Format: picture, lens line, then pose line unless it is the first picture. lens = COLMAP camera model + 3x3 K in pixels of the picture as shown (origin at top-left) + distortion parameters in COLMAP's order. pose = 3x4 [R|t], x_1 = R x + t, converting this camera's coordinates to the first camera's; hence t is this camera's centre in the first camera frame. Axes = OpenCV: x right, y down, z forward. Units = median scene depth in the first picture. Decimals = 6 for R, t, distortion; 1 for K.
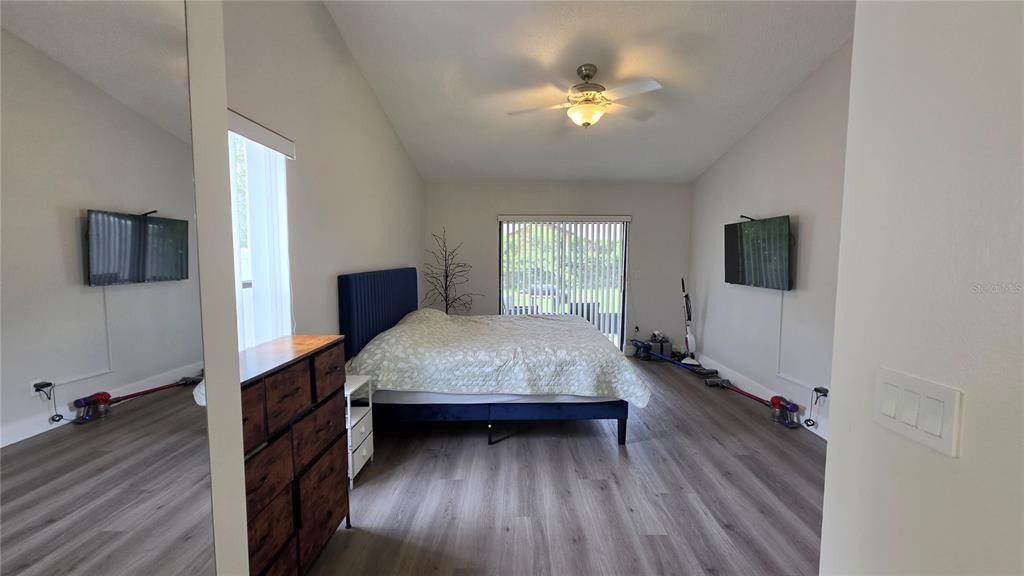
lens RADIAL K [[411.4, 0, 514.2], [0, 411.4, 288.1], [0, 0, 1]] dist [-0.000737, -0.000063]
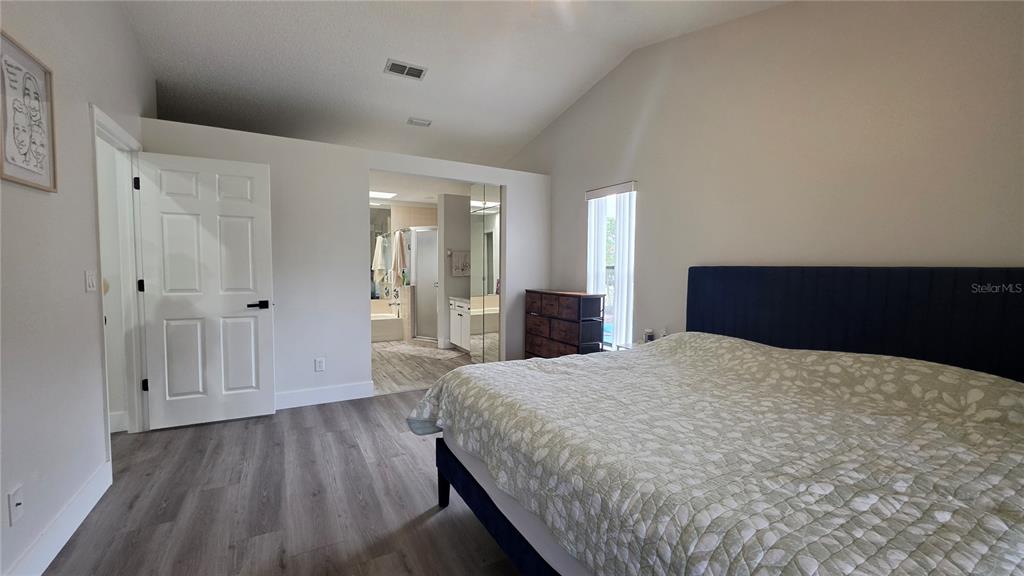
lens RADIAL K [[411.4, 0, 512.4], [0, 411.4, 289.0], [0, 0, 1]] dist [-0.000737, -0.000063]
pose [[-0.863194, 0.014431, -0.504667, 0.647918], [-0.041411, 0.994199, 0.099260, -0.073024], [0.503172, 0.106580, -0.857589, 2.061526]]
